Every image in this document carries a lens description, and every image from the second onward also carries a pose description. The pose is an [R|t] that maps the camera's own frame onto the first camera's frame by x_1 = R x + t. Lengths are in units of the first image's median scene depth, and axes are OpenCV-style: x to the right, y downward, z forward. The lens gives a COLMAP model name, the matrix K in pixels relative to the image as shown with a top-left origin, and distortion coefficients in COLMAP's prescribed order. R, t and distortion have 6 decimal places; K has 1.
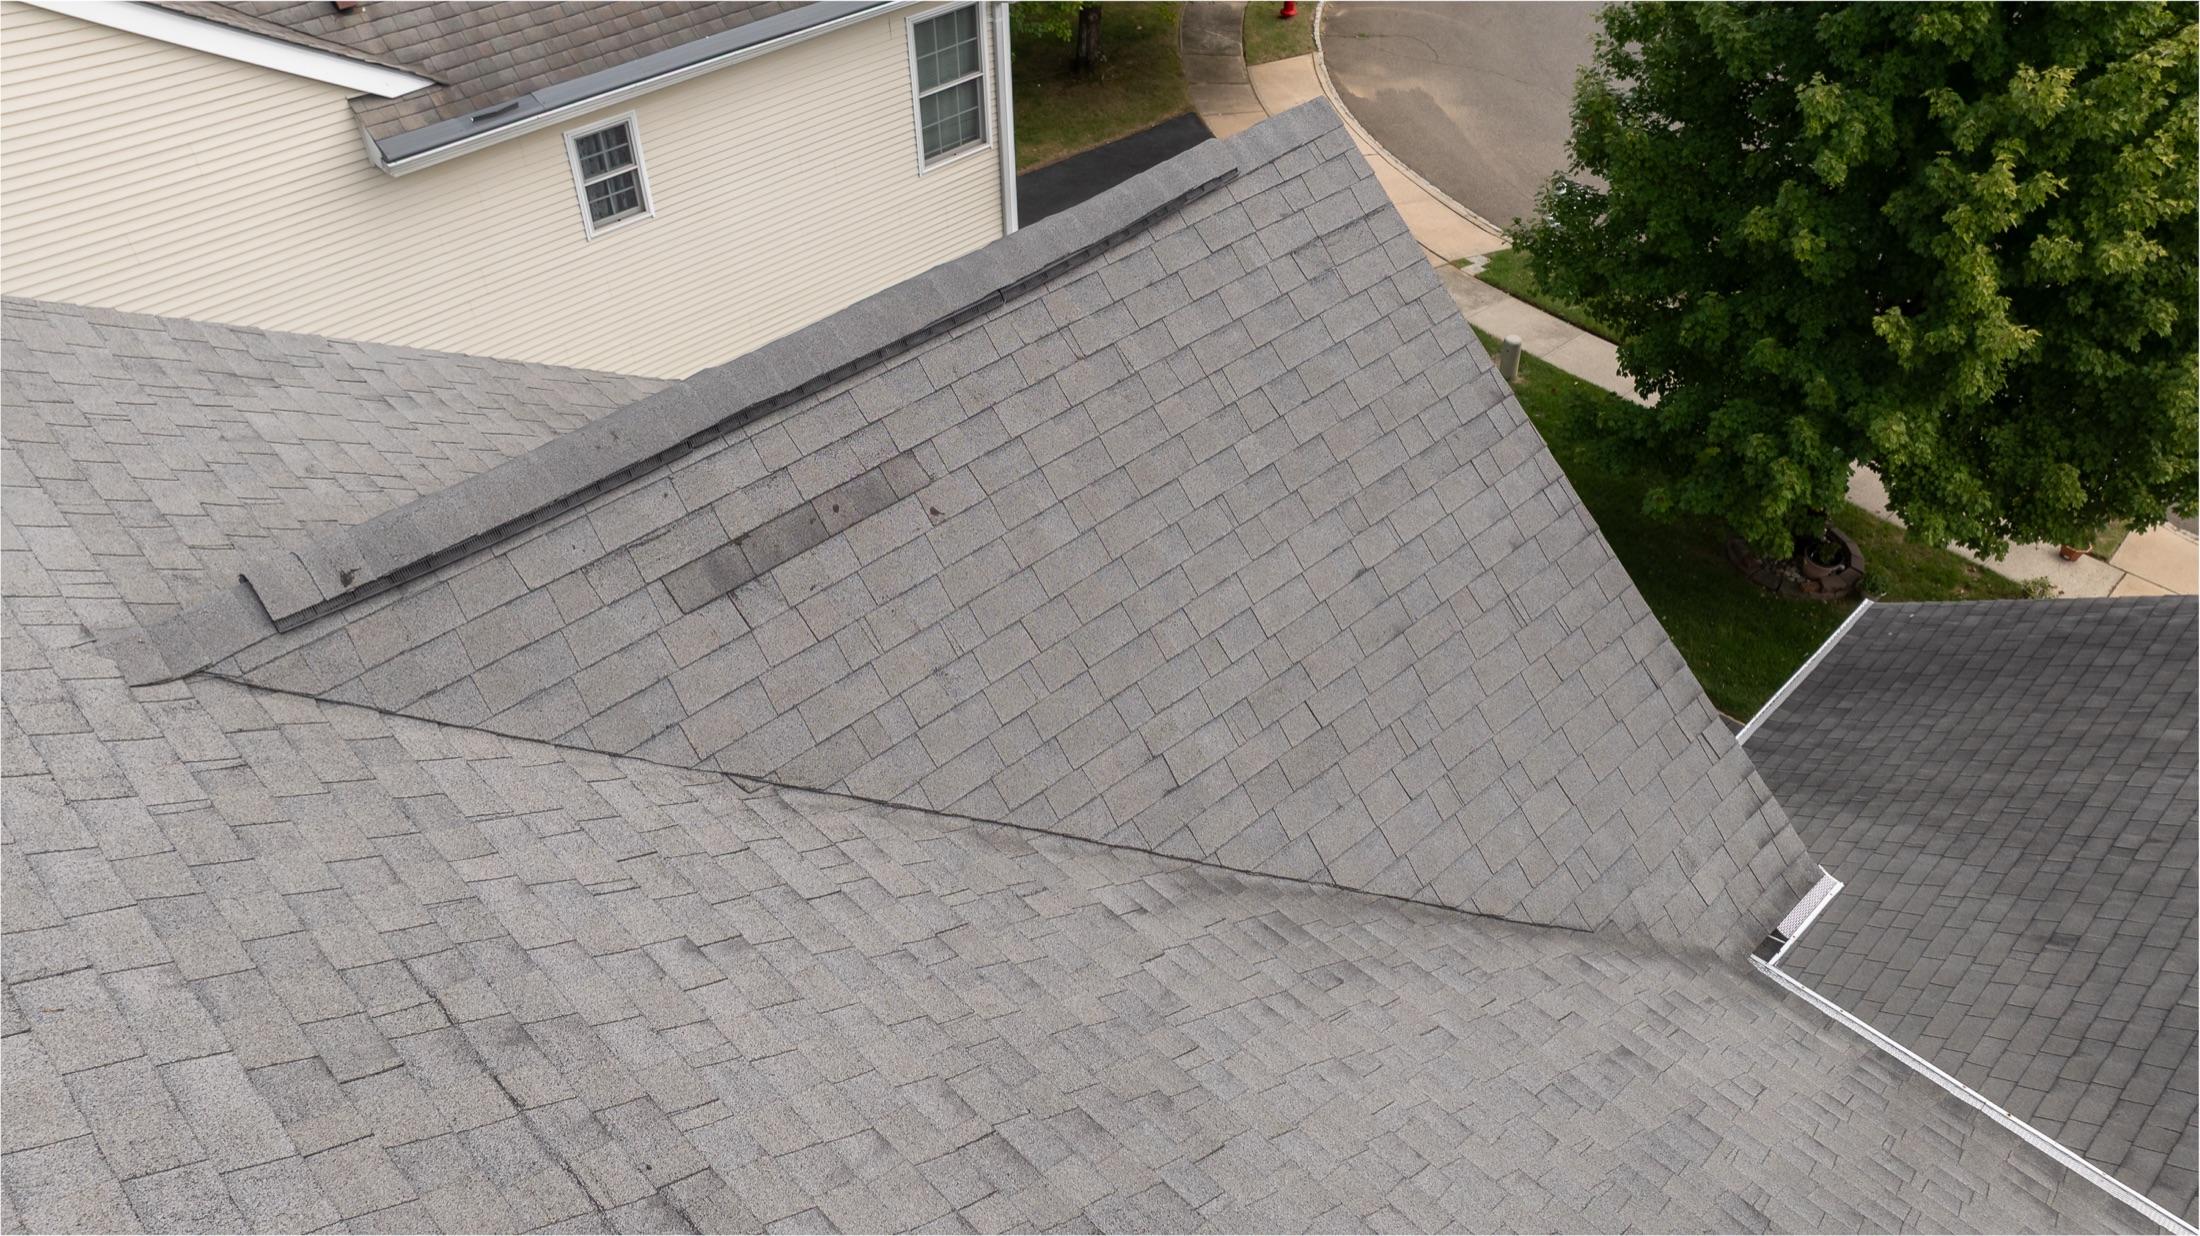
lens RADIAL K [[1534.6, 0, 1104.2], [0, 1534.6, 620.8], [0, 0, 1]] dist [-0.031564, 0.017828]
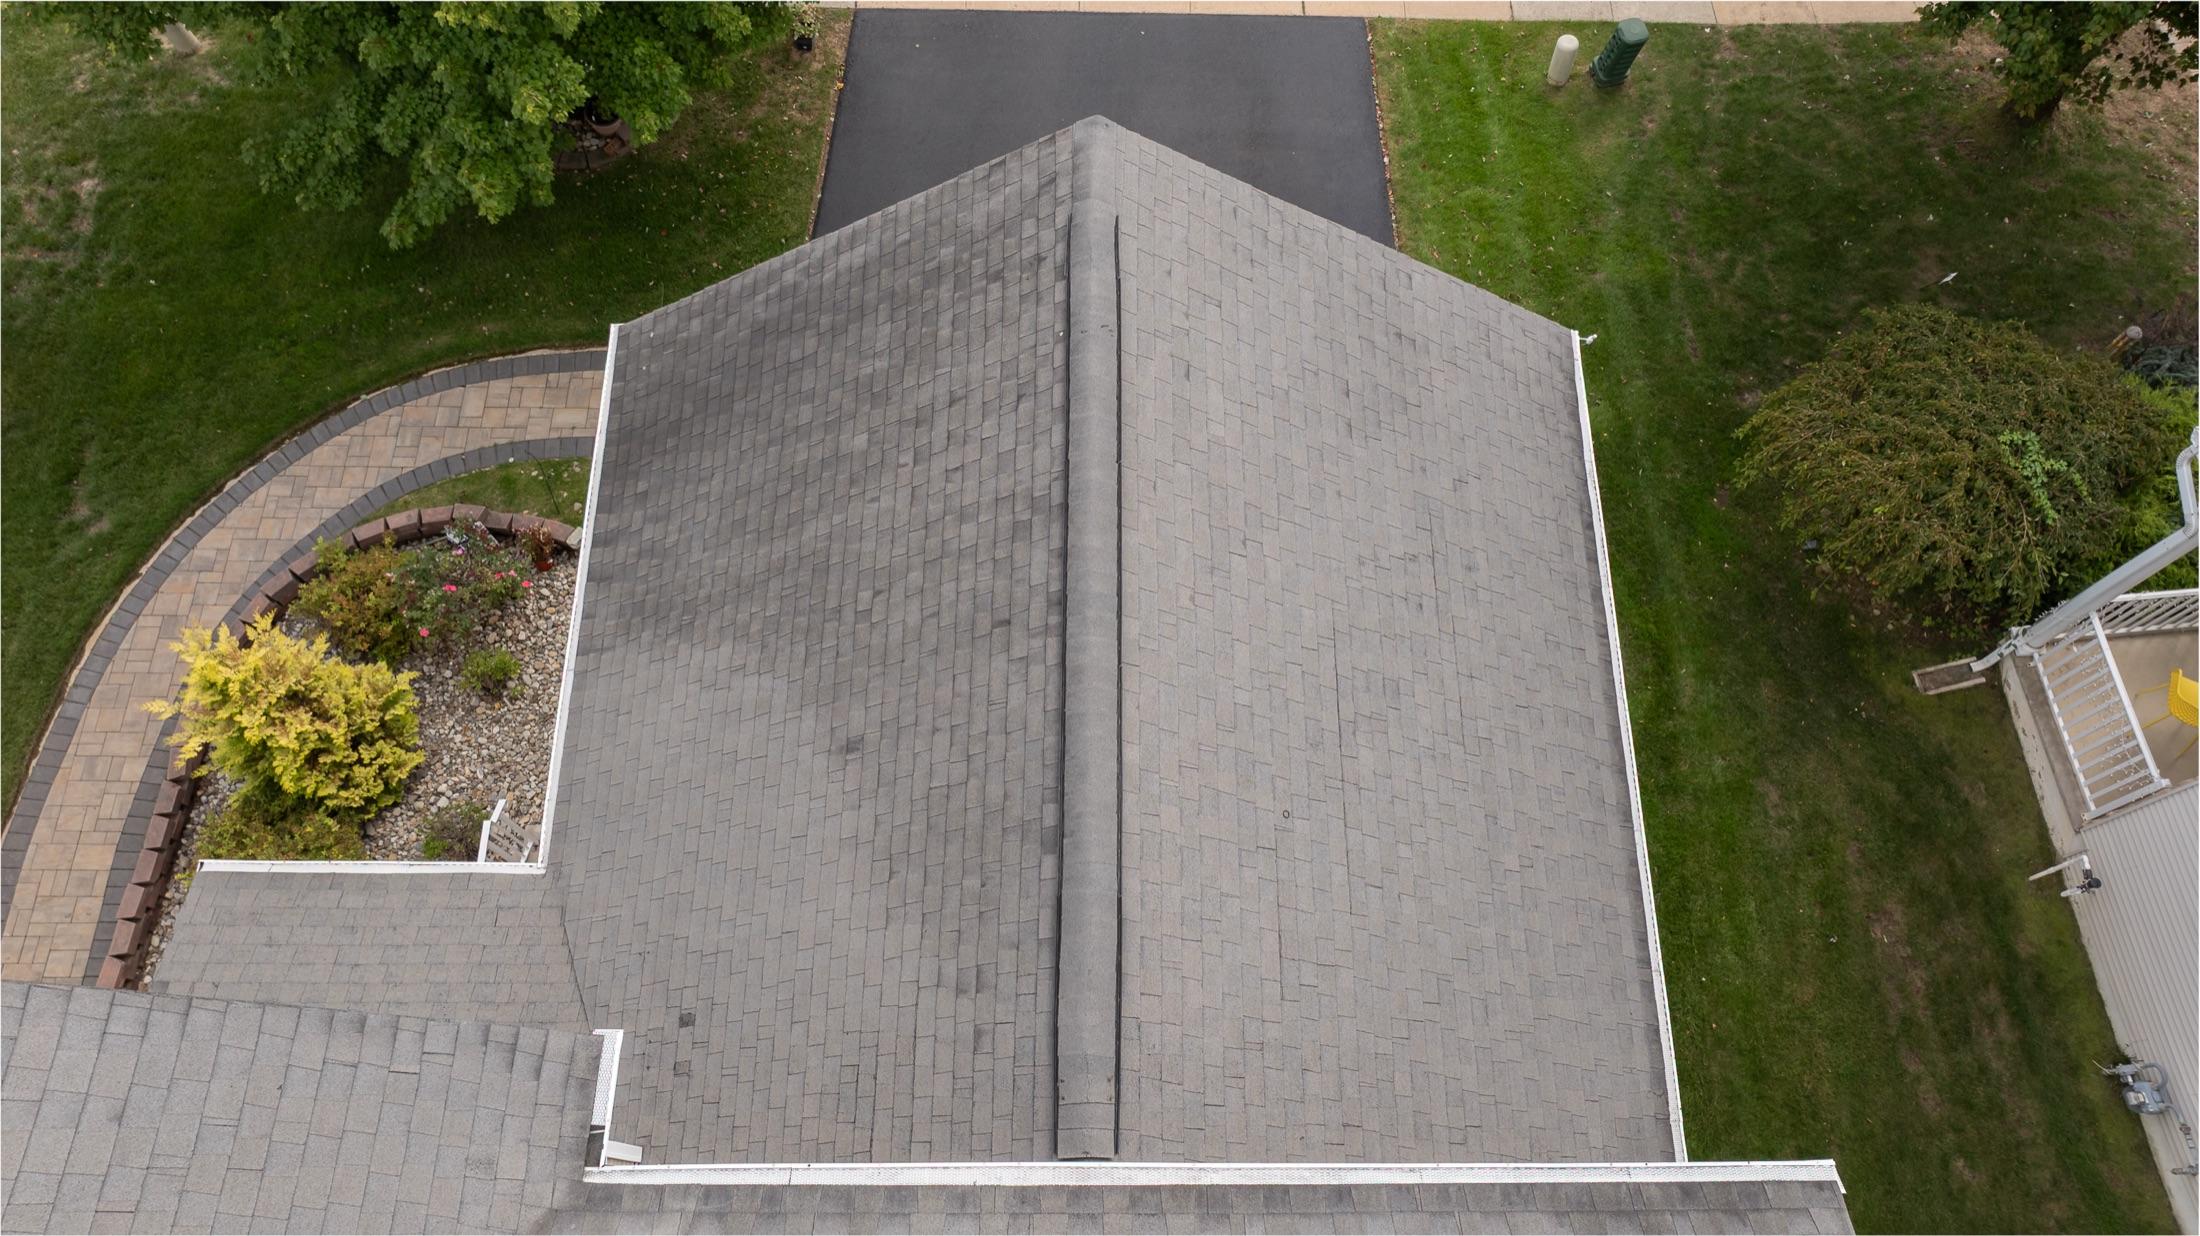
lens RADIAL K [[1534.6, 0, 1121.3], [0, 1534.6, 622.0], [0, 0, 1]] dist [-0.031564, 0.017828]
pose [[0.701531, -0.656588, 0.277031, 0.485035], [0.459367, 0.713839, 0.528599, -0.361867], [-0.544827, -0.243570, 0.802395, -0.025247]]
